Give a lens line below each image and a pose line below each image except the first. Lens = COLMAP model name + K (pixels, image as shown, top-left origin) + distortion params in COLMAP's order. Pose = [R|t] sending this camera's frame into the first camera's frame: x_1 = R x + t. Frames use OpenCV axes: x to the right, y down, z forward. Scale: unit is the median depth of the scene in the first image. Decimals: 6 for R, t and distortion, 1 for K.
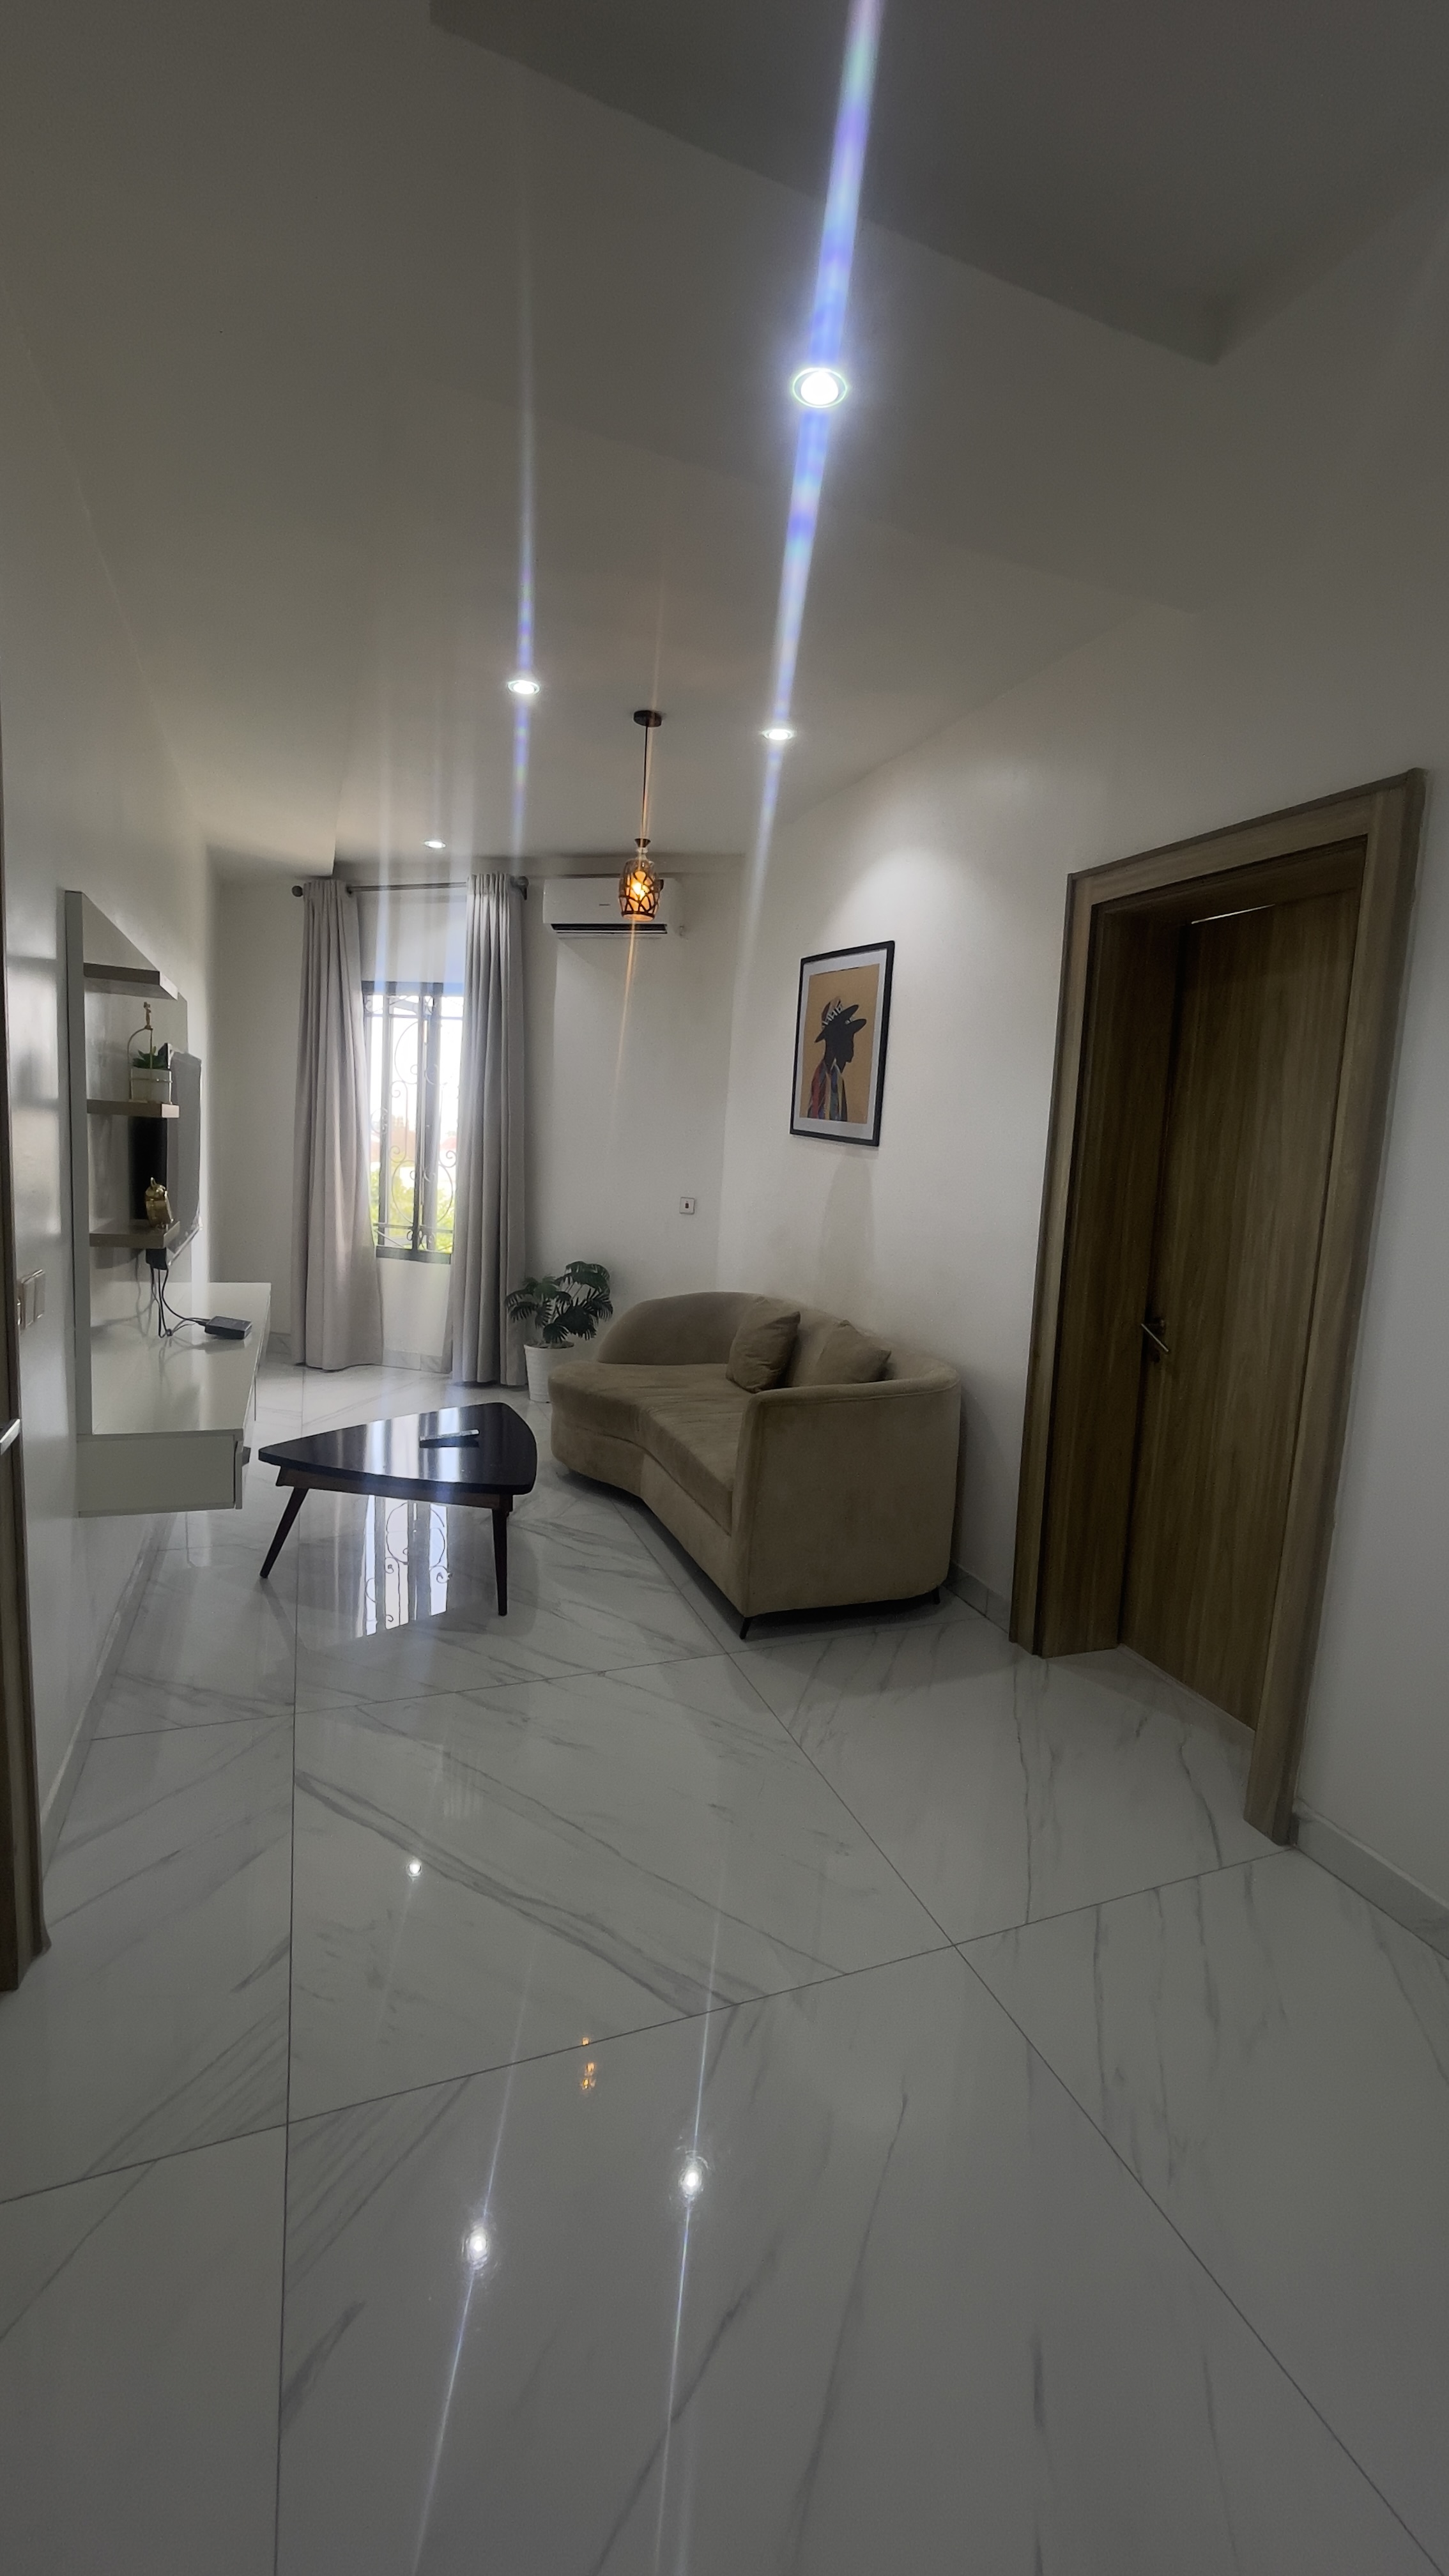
lens RADIAL K [[1038.2, 0, 718.7], [0, 1038.2, 1282.7], [0, 0, 1]] dist [0.000975, 0.000057]
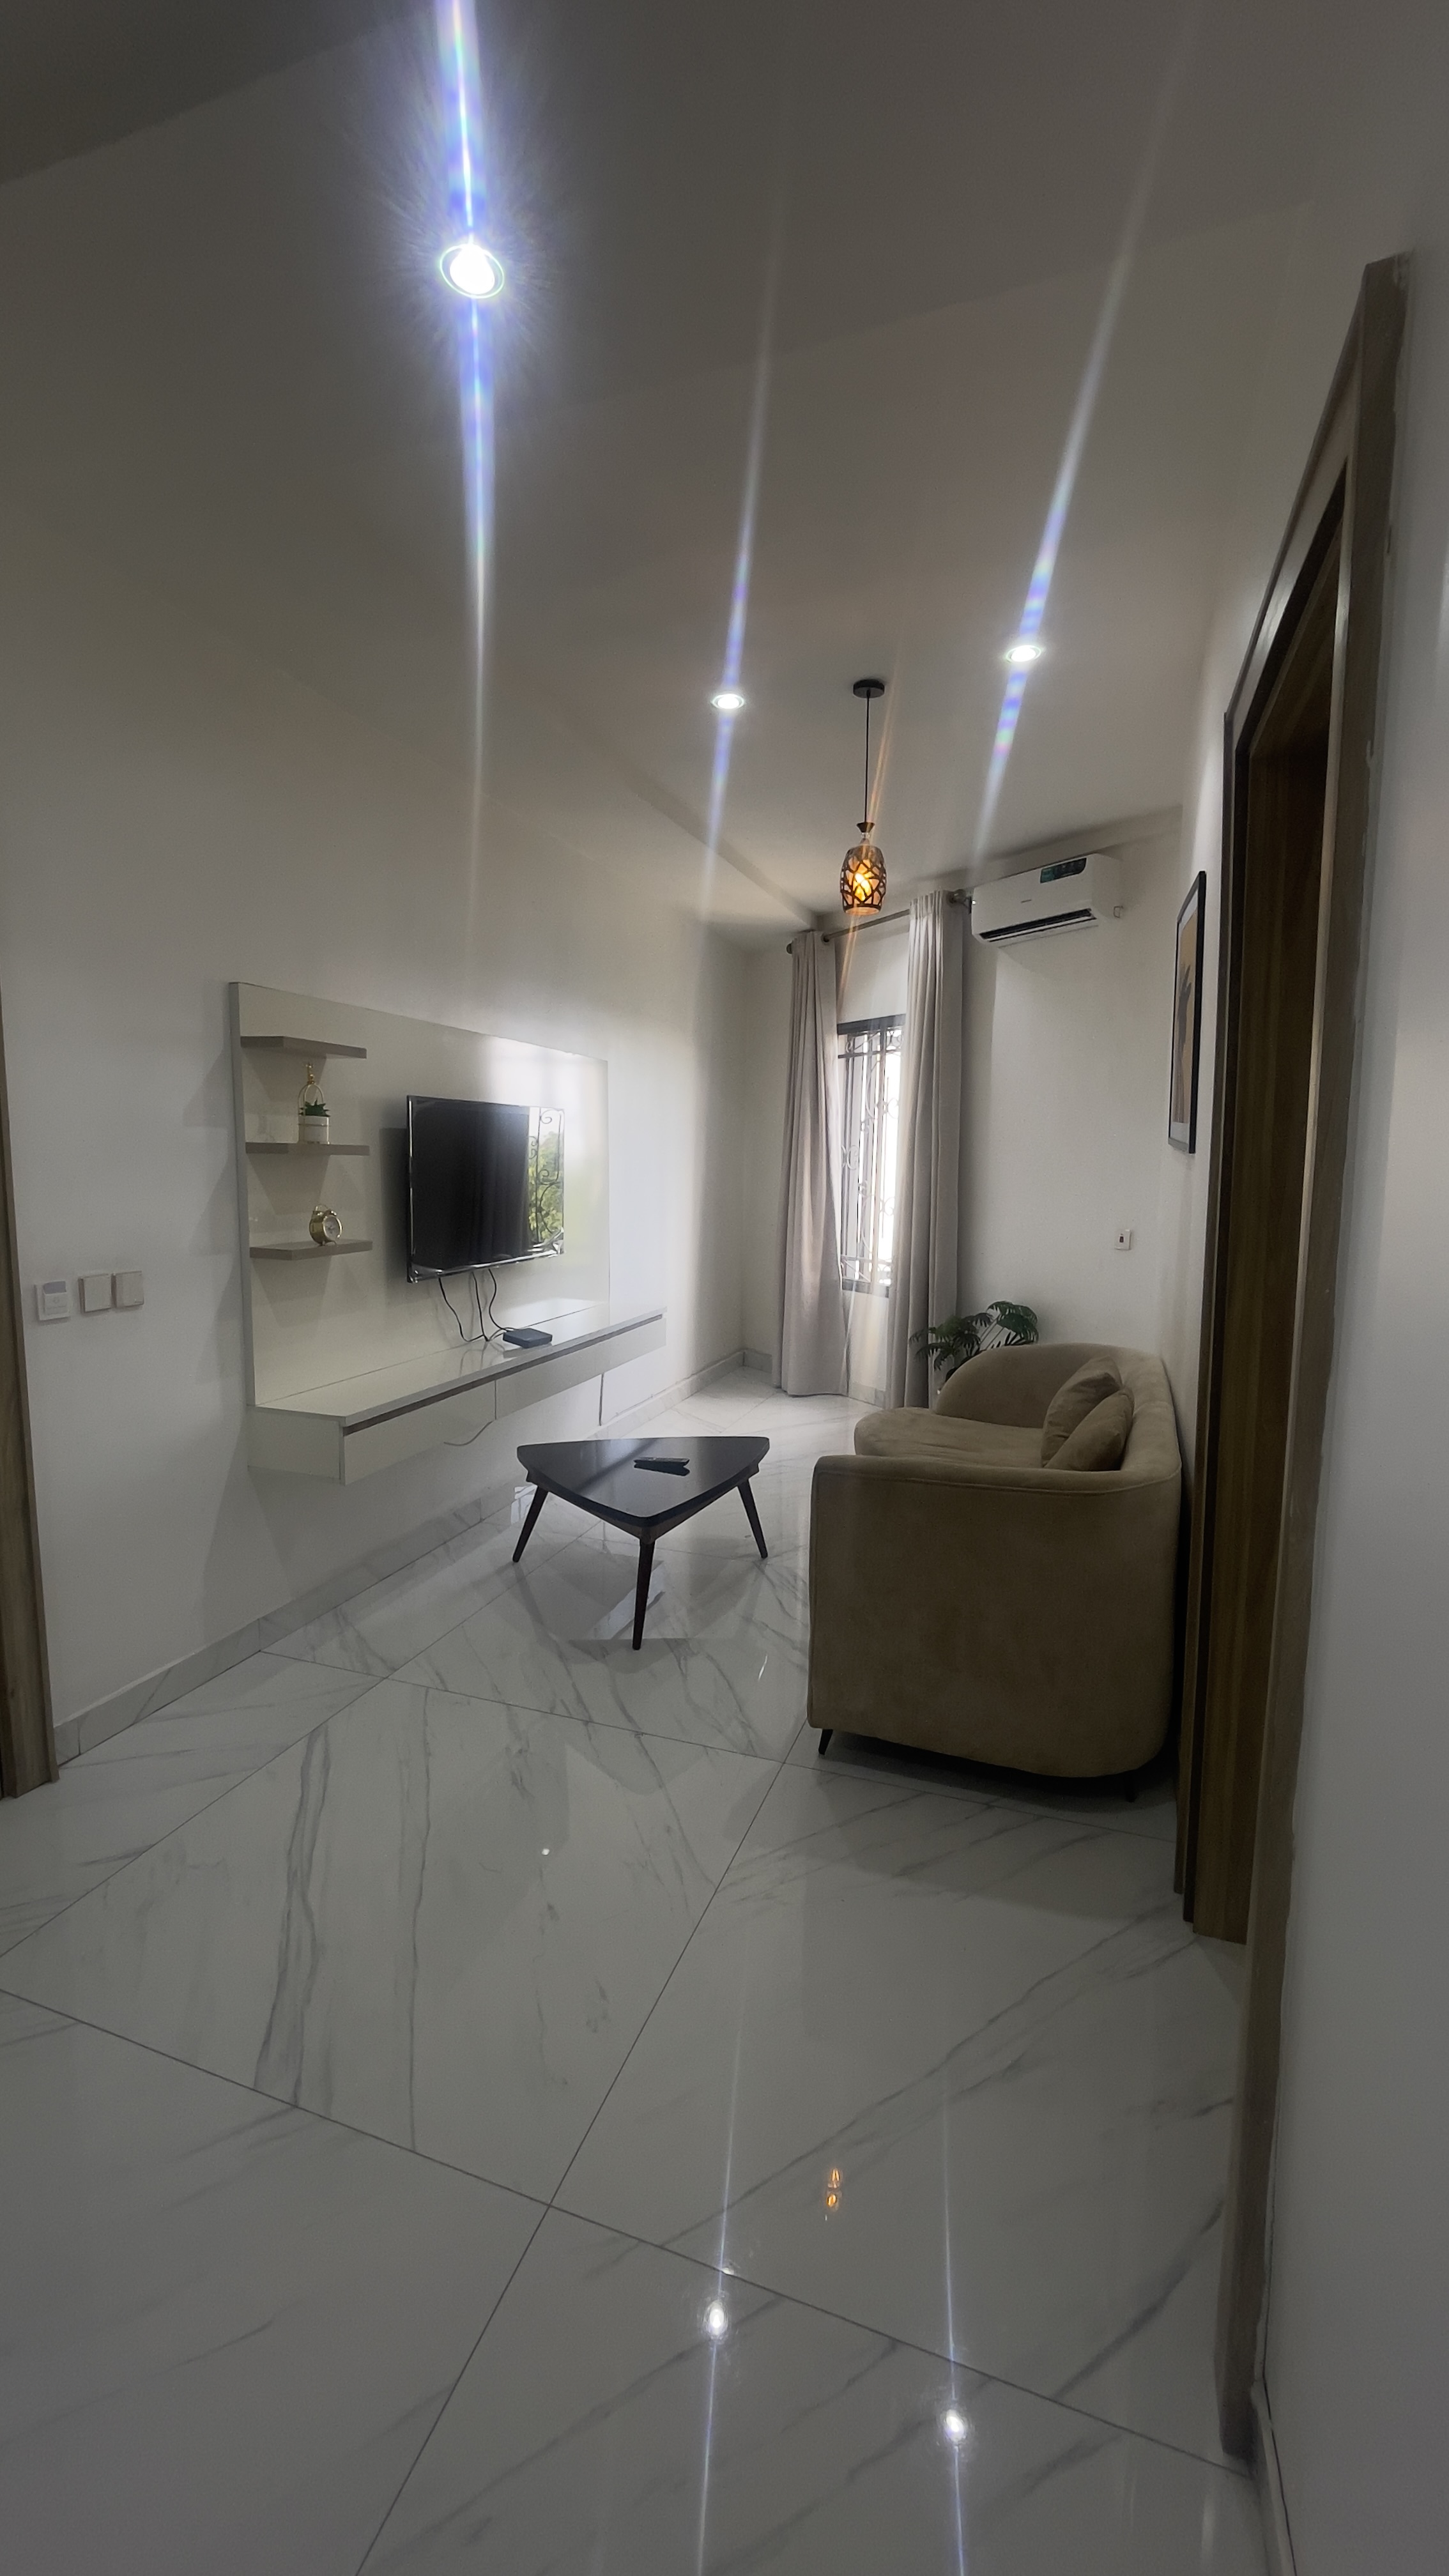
lens RADIAL K [[1034.7, 0, 724.5], [0, 1034.7, 1288.0], [0, 0, 1]] dist [-0.007446, -0.000024]
pose [[0.761238, 0.037320, -0.647398, 0.421344], [-0.060510, 0.998075, -0.013615, -0.009946], [0.645644, 0.049538, 0.762030, 0.264062]]
